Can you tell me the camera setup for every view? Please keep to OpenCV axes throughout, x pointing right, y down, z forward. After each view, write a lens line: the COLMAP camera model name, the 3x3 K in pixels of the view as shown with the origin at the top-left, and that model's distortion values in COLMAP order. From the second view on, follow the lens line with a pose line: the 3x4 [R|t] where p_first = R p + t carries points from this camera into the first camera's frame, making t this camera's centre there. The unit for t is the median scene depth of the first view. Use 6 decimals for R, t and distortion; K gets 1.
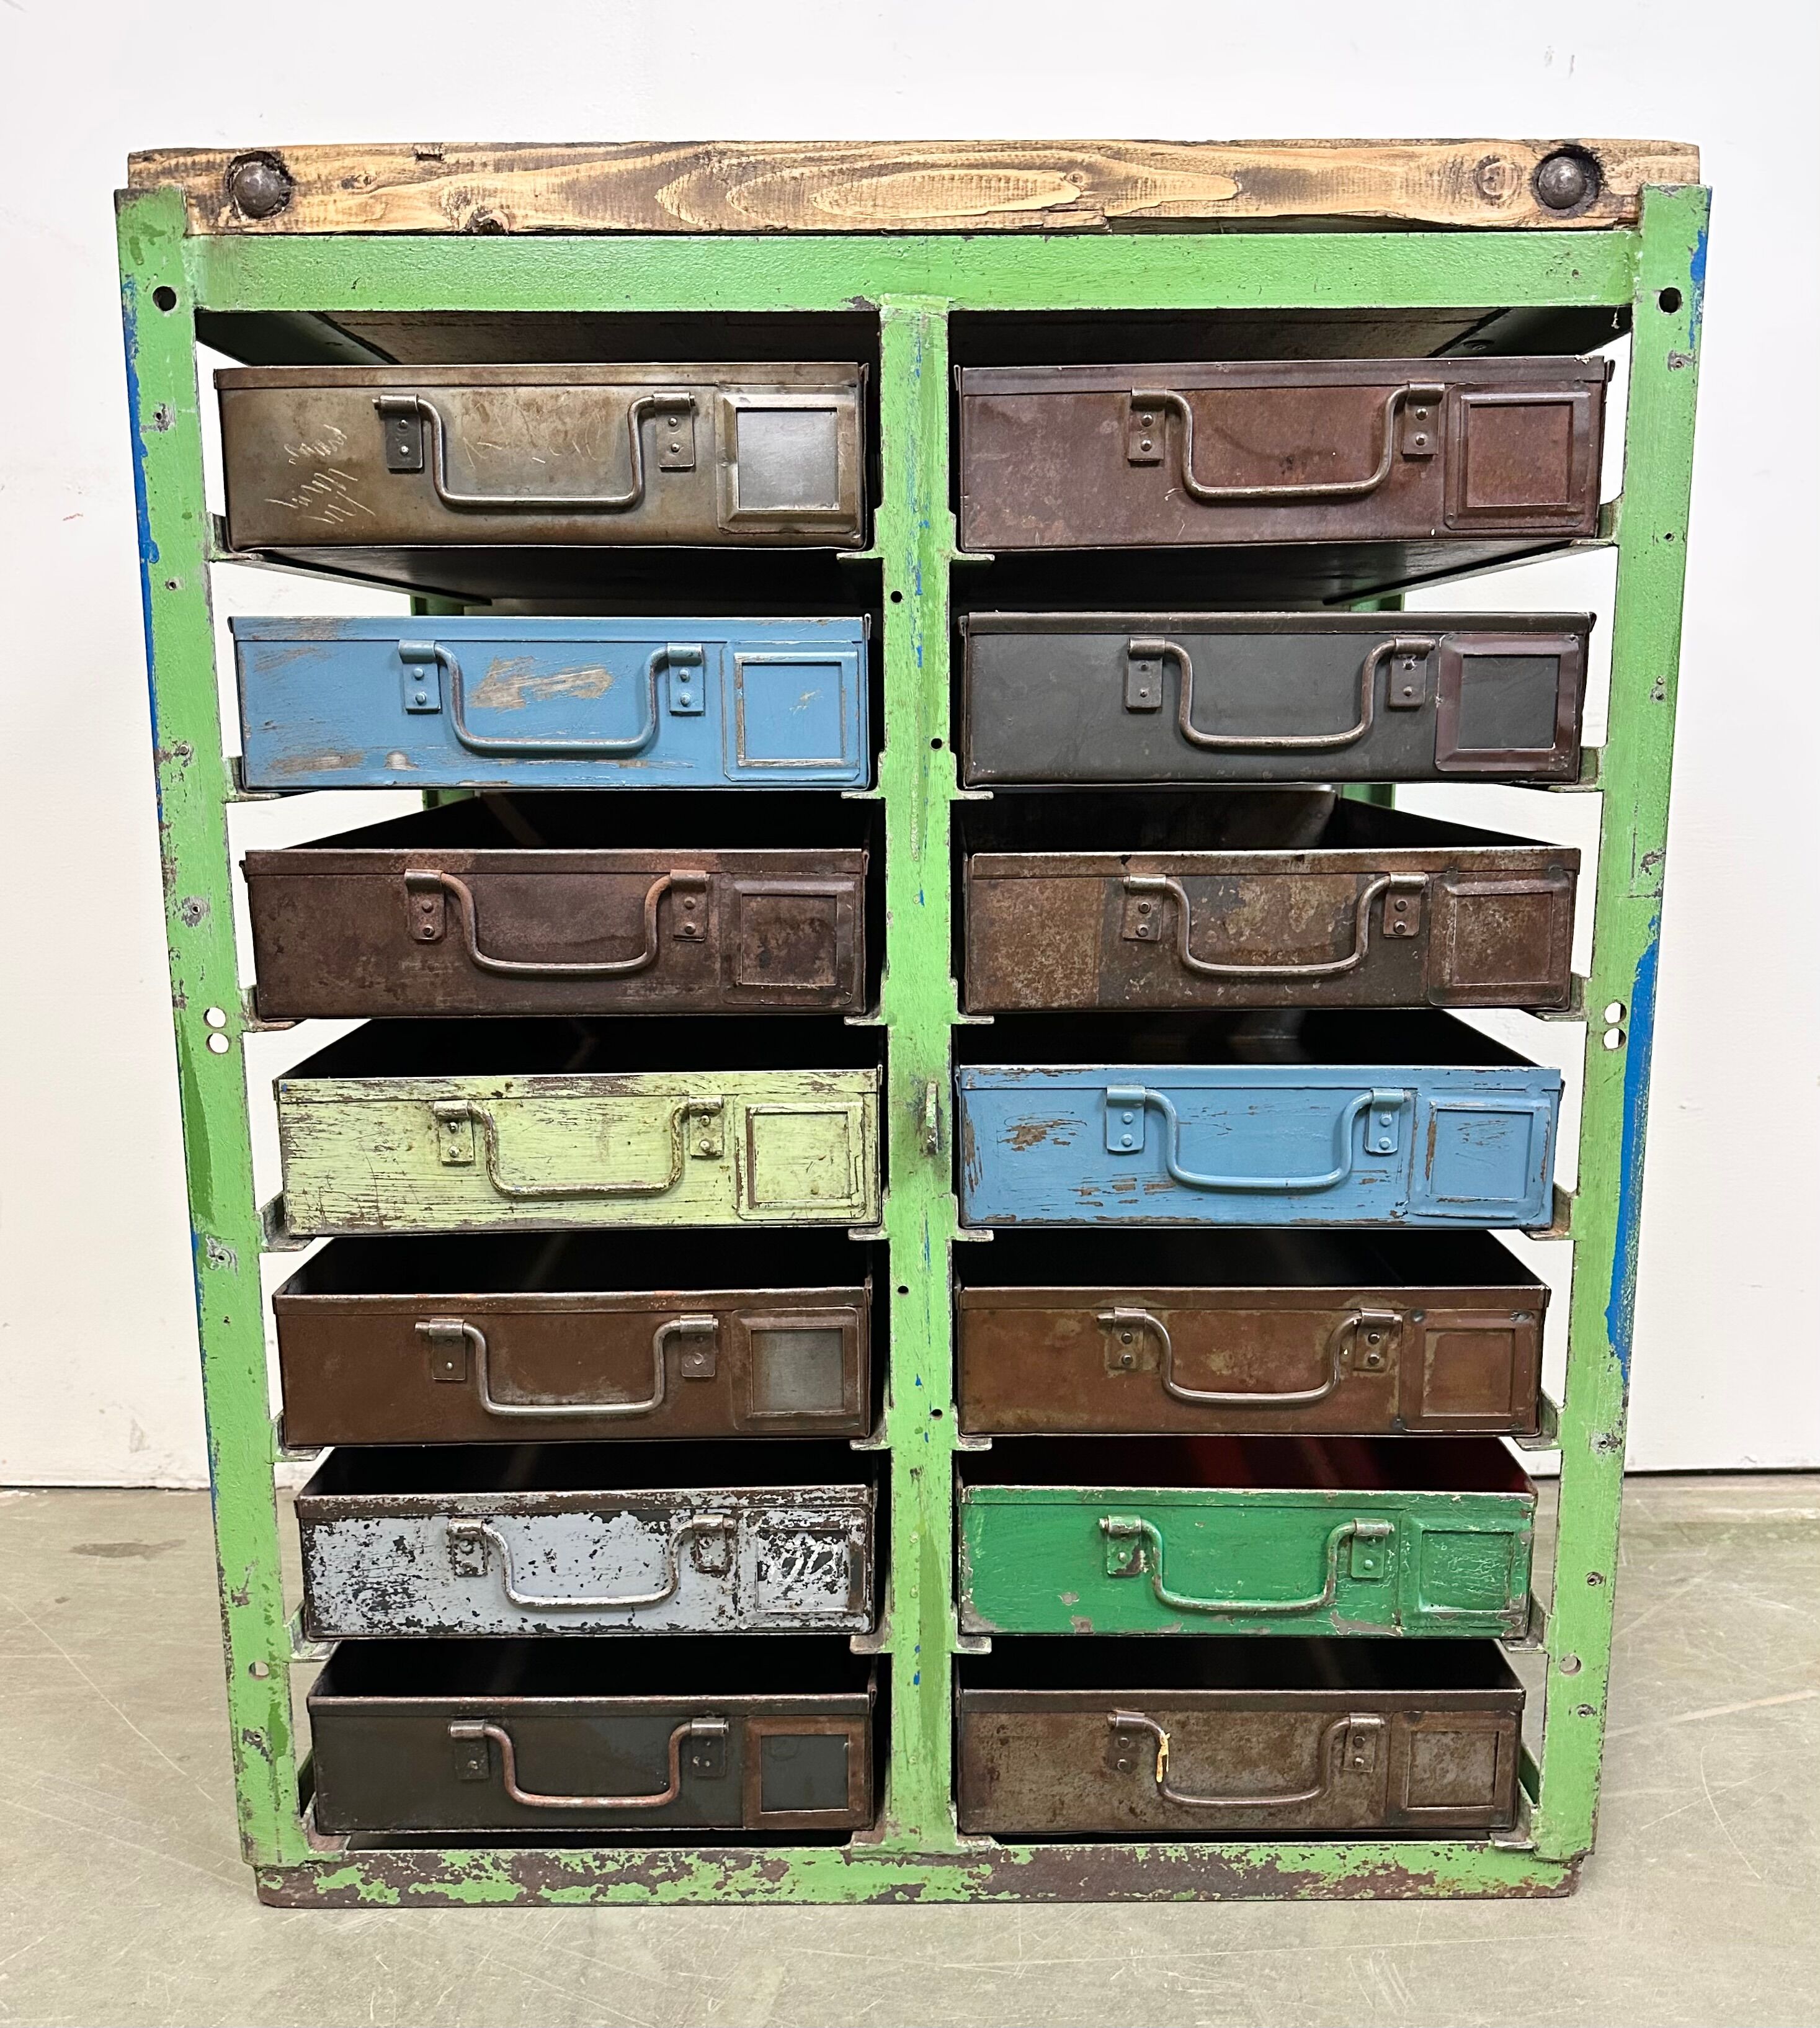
lens RADIAL K [[1755.1, 0, 904.9], [0, 1755.1, 995.0], [0, 0, 1]] dist [0.105118, -0.171658]
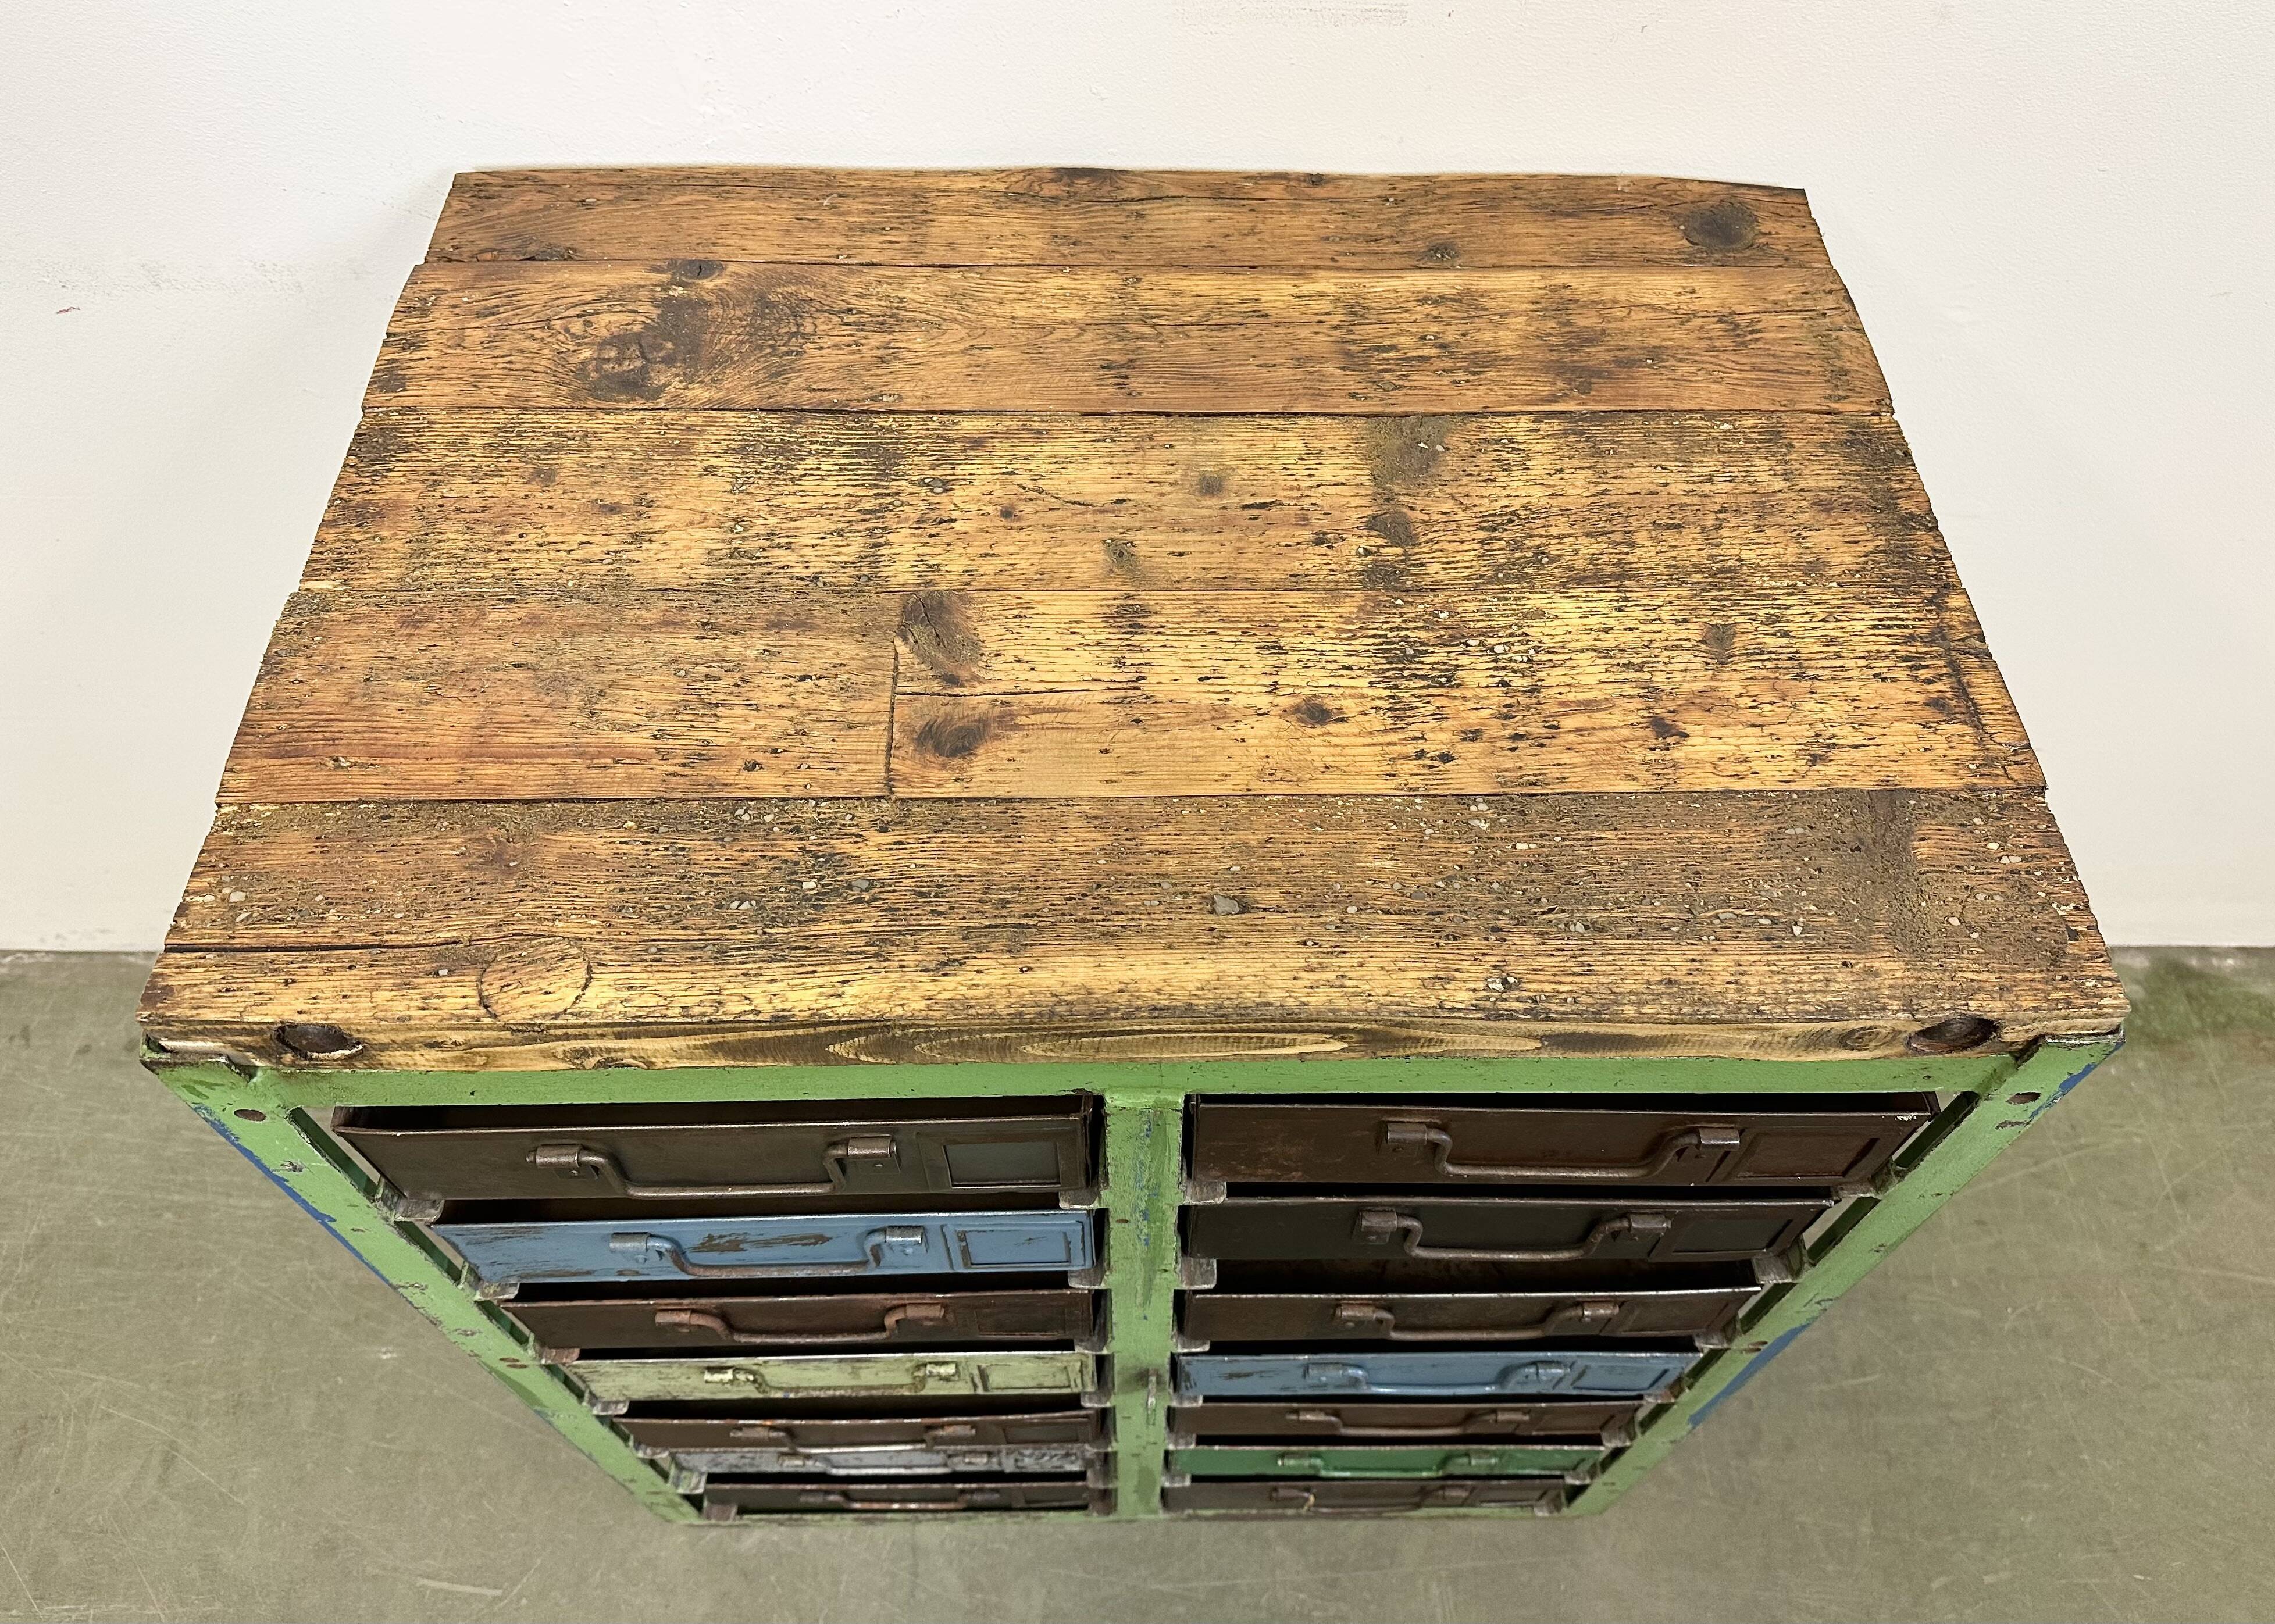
lens RADIAL K [[1642.9, 0, 1171.0], [0, 1642.9, 755.4], [0, 0, 1]] dist [0.104422, -0.131129]
pose [[0.999631, 0.005628, 0.026559, -0.003700], [-0.022728, 0.708560, 0.705284, -0.971763], [-0.014849, -0.705628, 0.708427, 0.504407]]
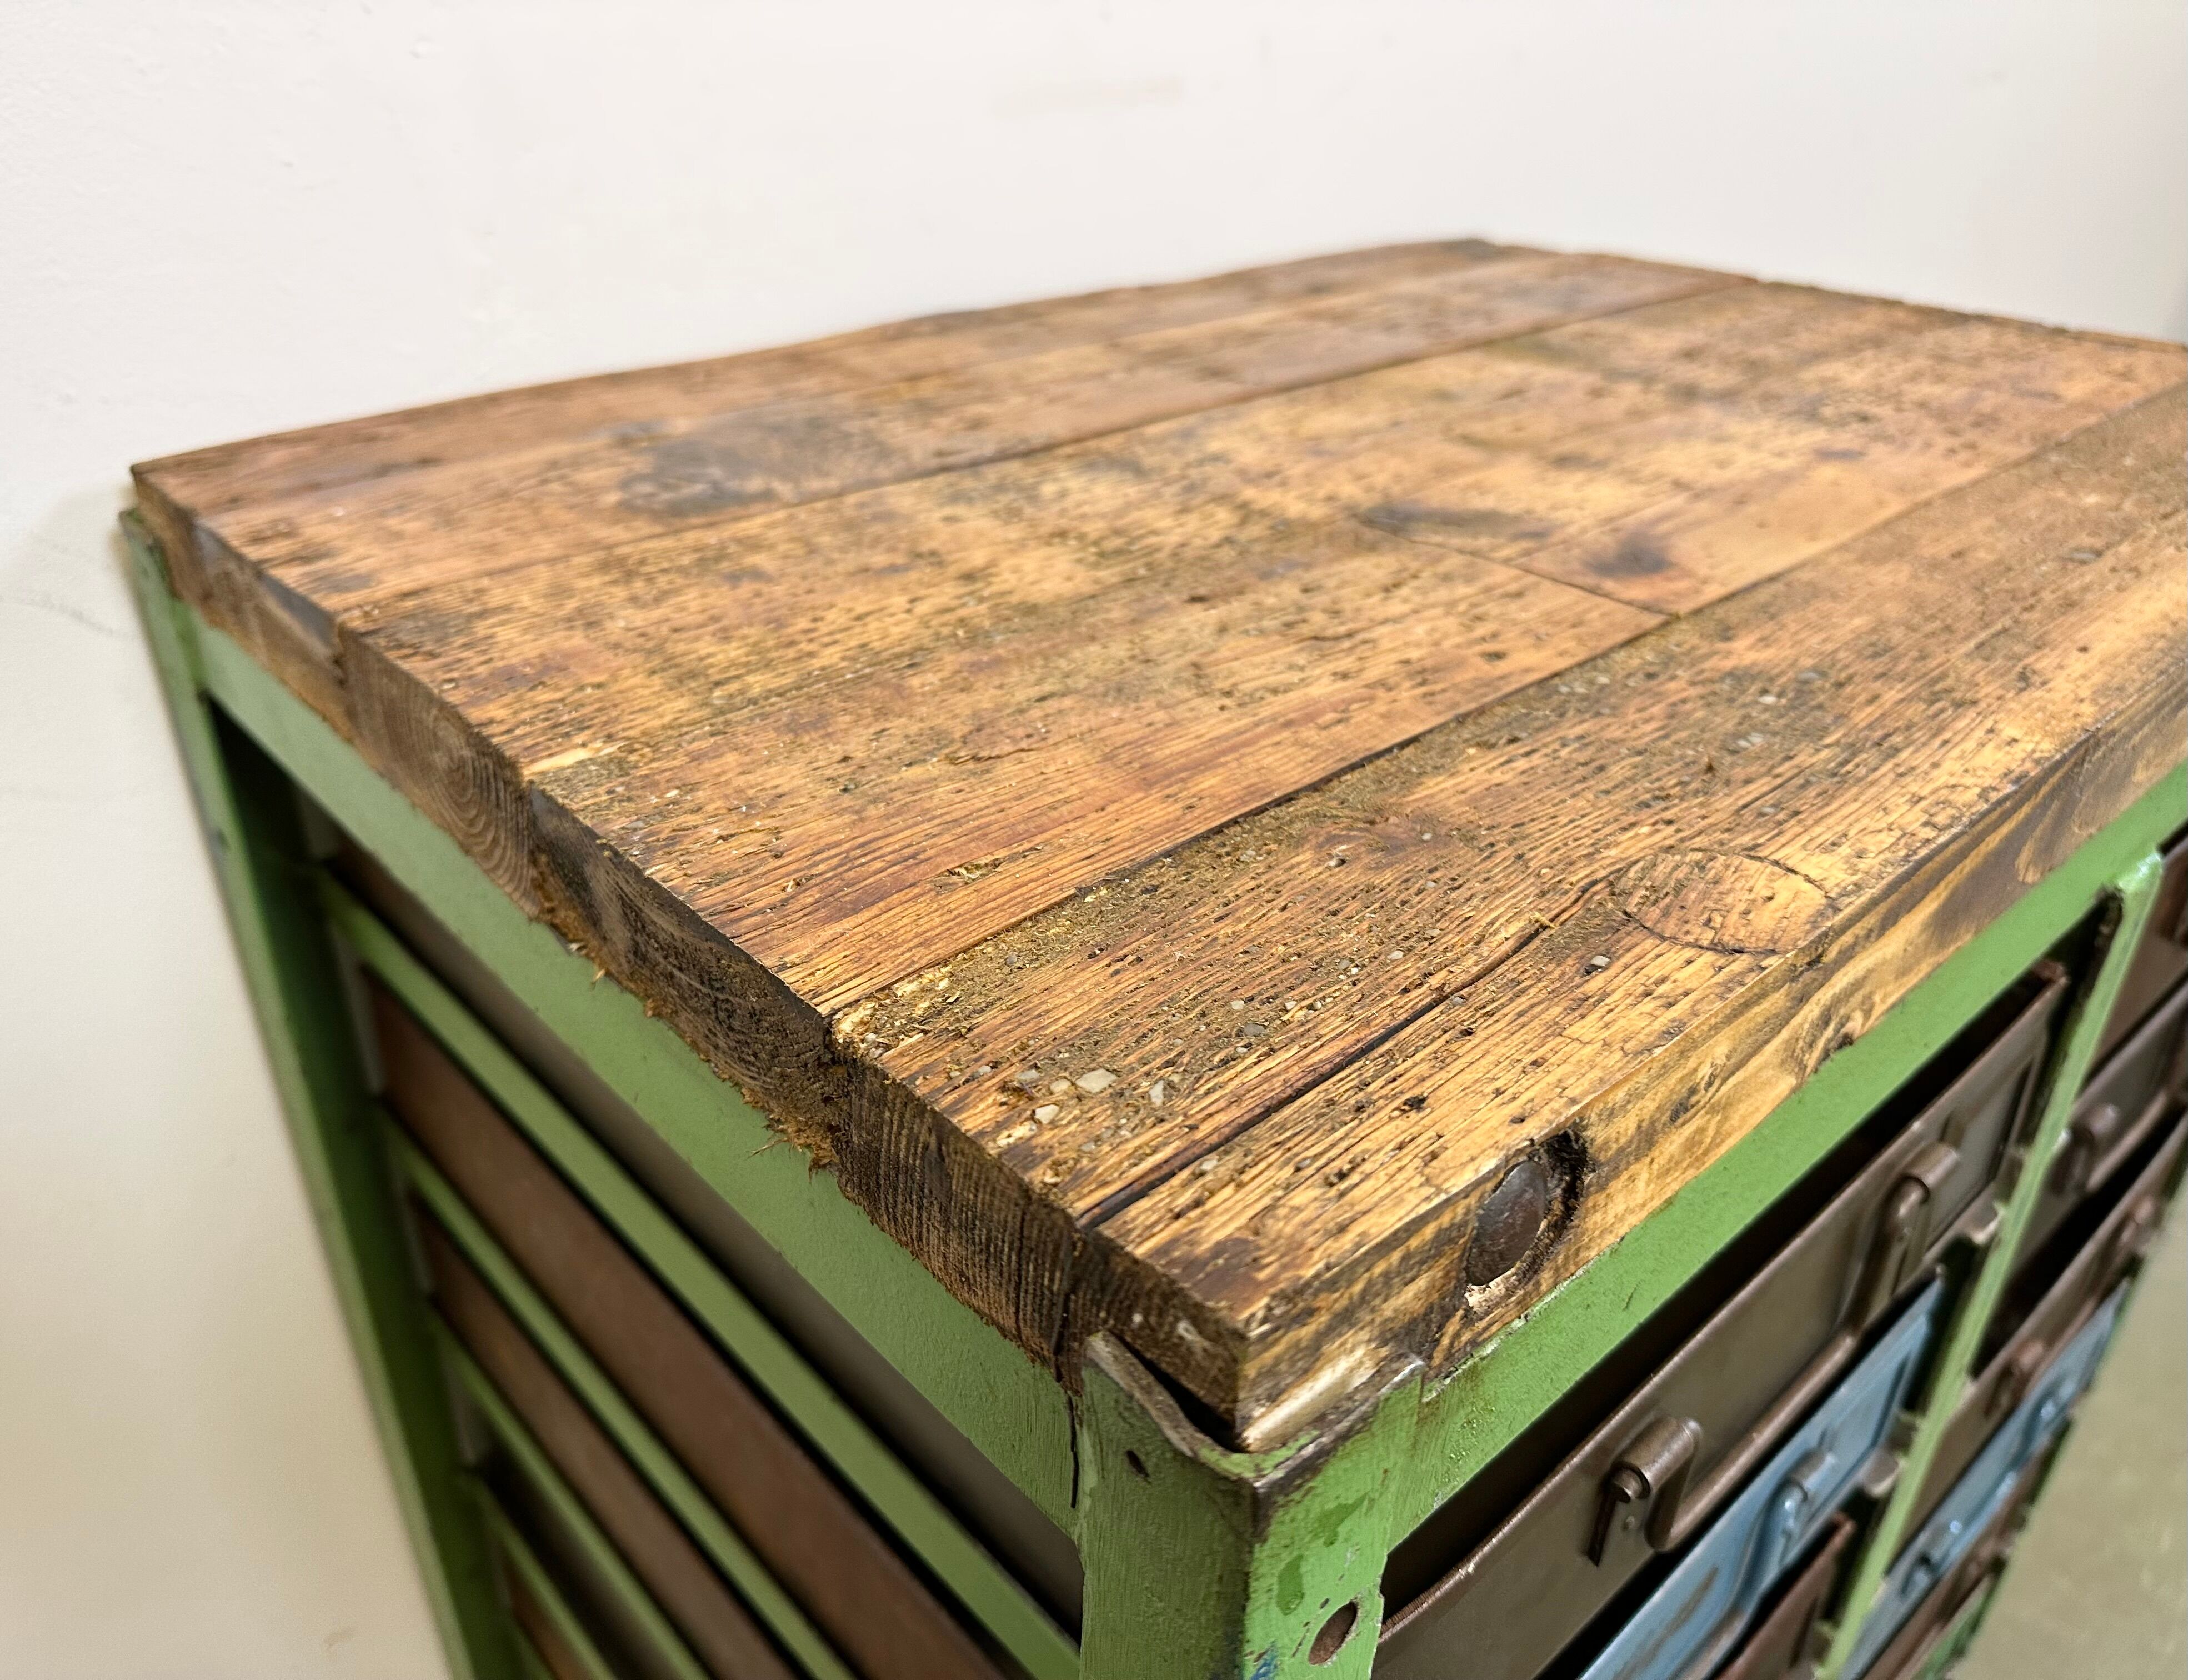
lens RADIAL K [[1621.7, 0, 1070.5], [0, 1621.7, 841.4], [0, 0, 1]] dist [0.082418, -0.156892]
pose [[0.749324, -0.315112, 0.582425, -0.522842], [0.098738, 0.922859, 0.372267, -0.576972], [-0.654801, -0.221441, 0.722634, 0.769236]]
